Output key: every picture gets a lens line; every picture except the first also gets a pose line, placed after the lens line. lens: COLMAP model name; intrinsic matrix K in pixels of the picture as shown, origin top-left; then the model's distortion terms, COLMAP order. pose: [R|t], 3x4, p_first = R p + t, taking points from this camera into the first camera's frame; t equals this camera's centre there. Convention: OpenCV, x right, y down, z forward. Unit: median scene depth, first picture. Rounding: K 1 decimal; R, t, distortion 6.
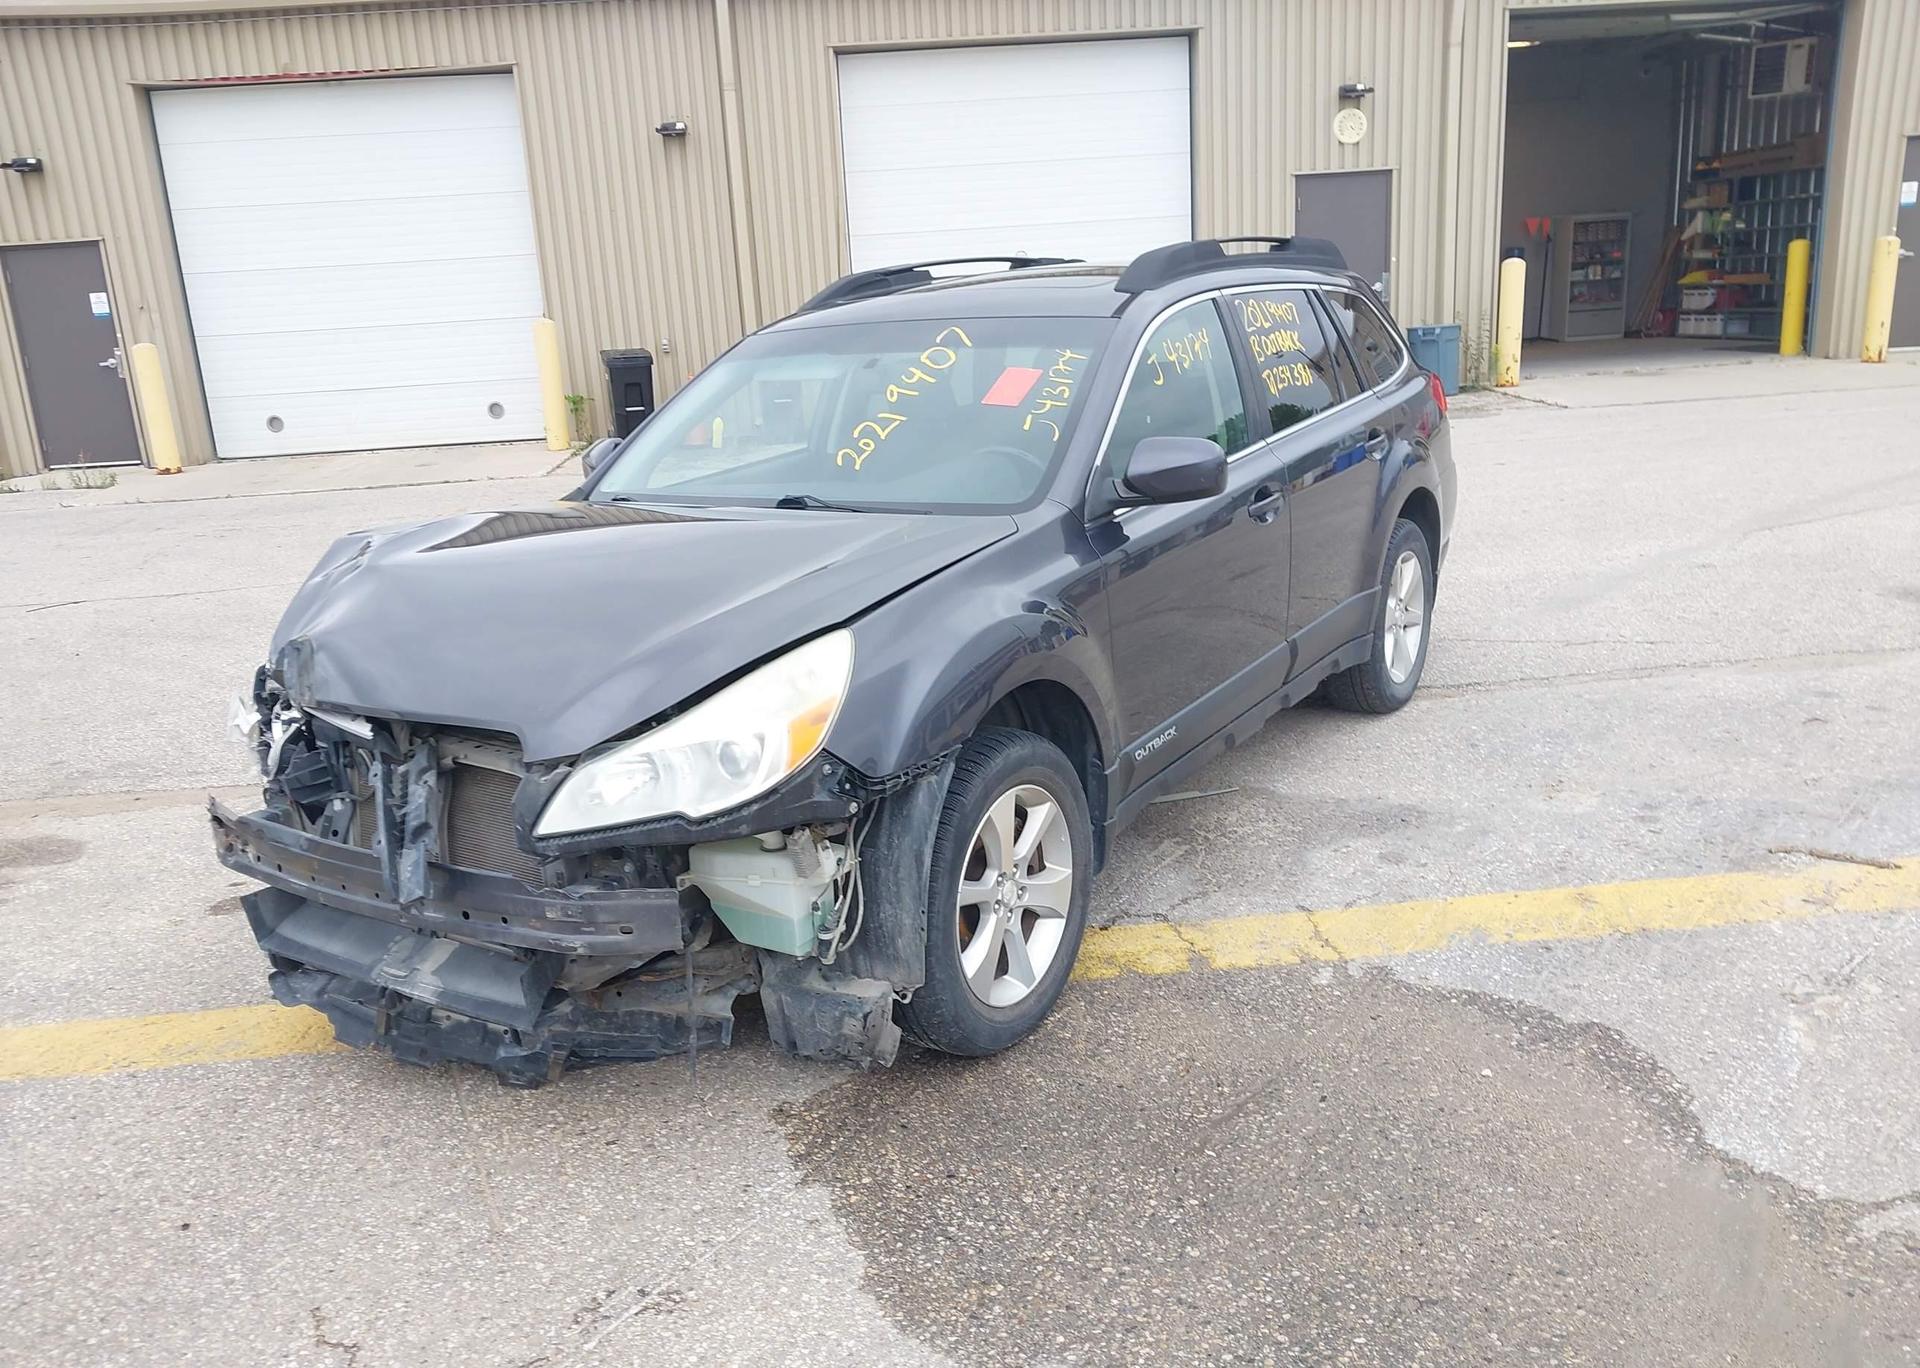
lens RADIAL K [[1522.7, 0, 954.6], [0, 1522.7, 666.6], [0, 0, 1]] dist [0.023036, -0.019202]
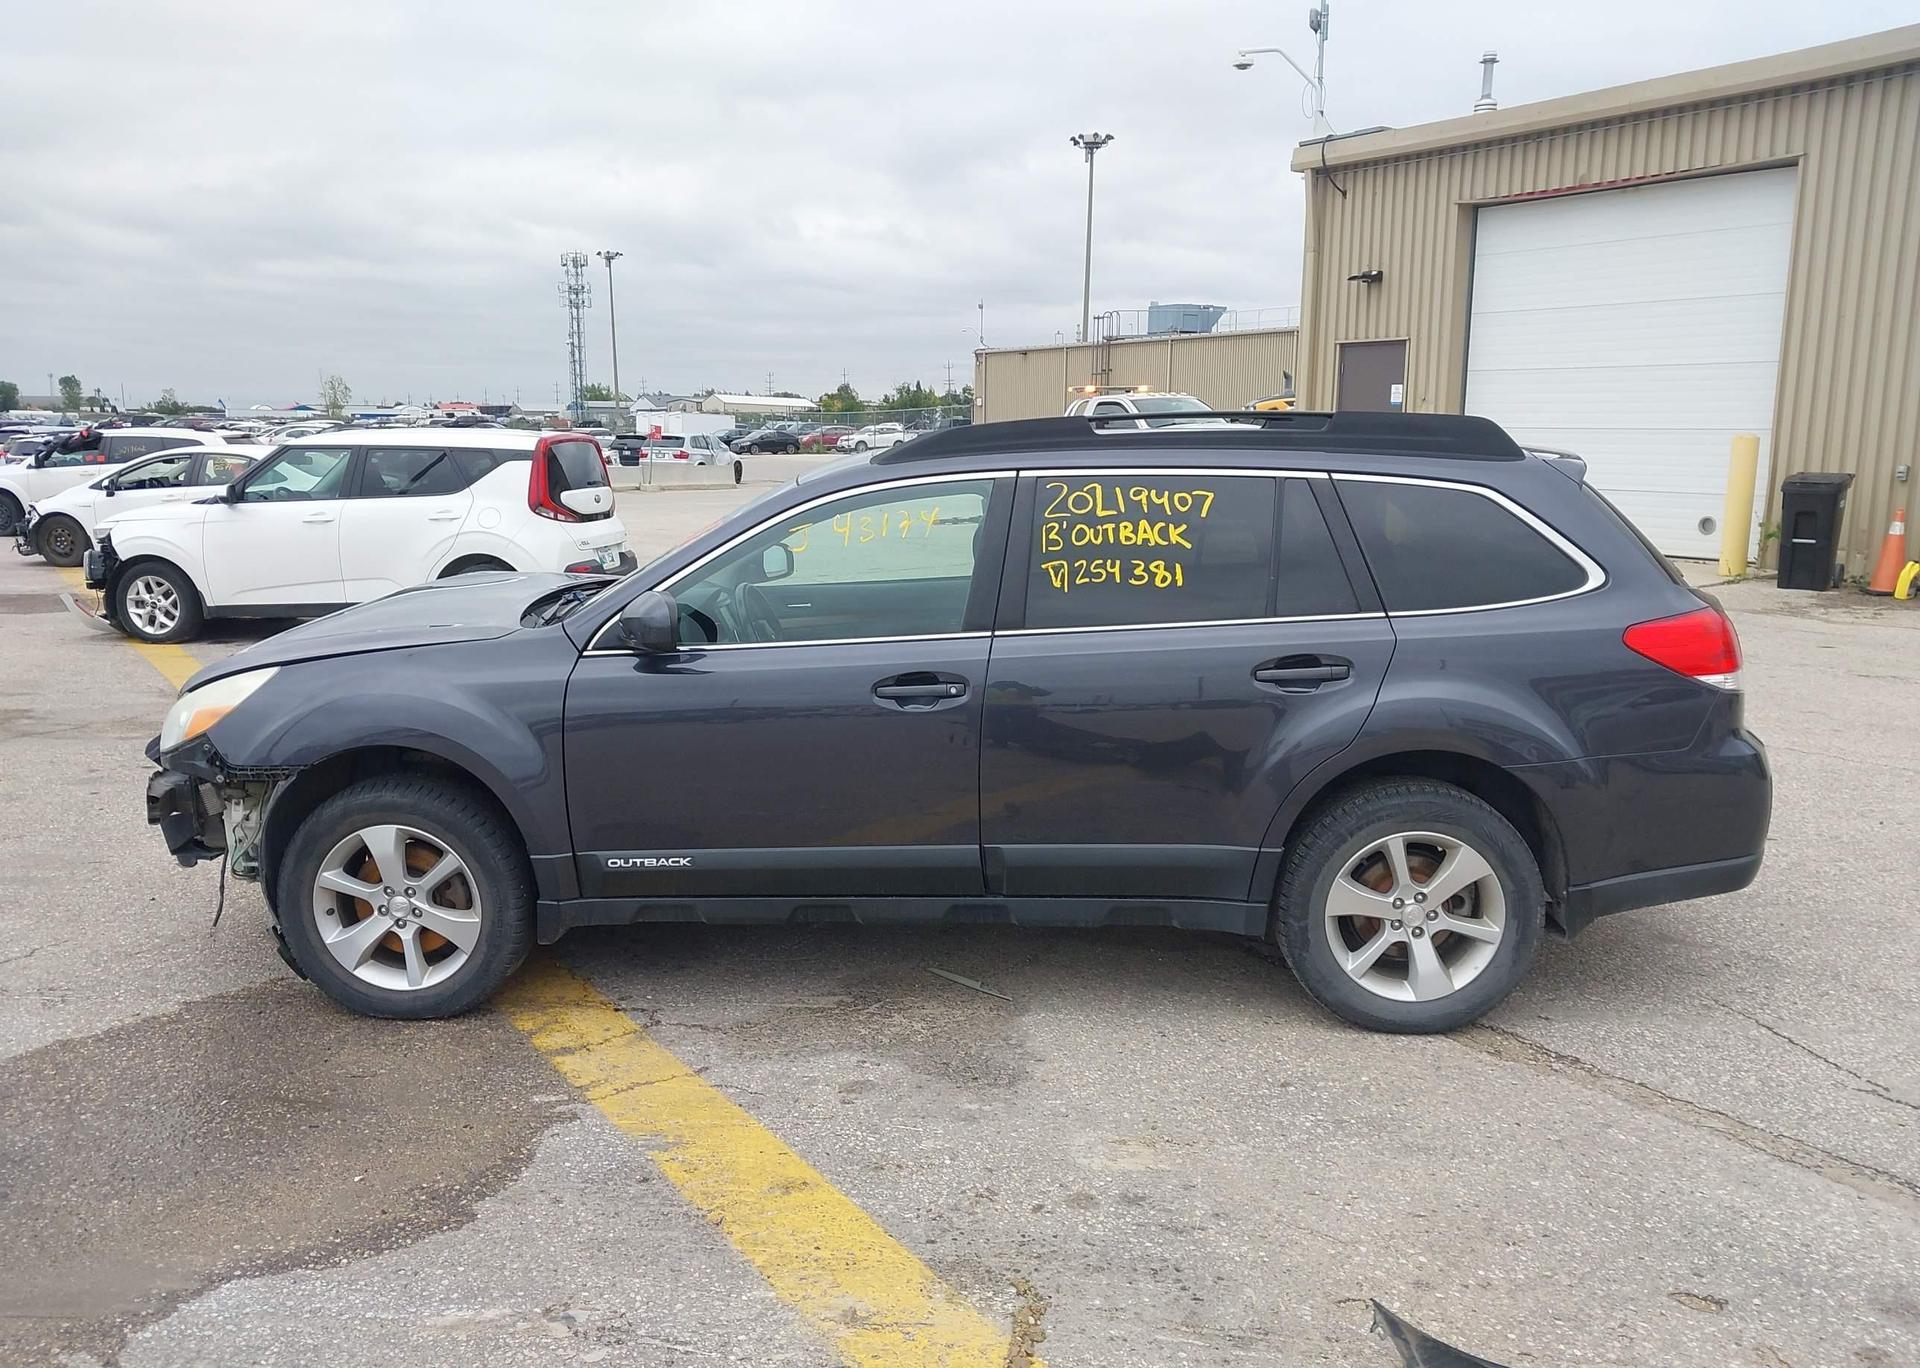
lens RADIAL K [[1522.7, 0, 938.9], [0, 1522.7, 667.3], [0, 0, 1]] dist [0.023036, -0.019202]
pose [[0.497376, 0.199421, -0.844303, 1.044949], [-0.238024, 0.967243, 0.088240, -0.215607], [0.834243, 0.157076, 0.528551, 0.516339]]
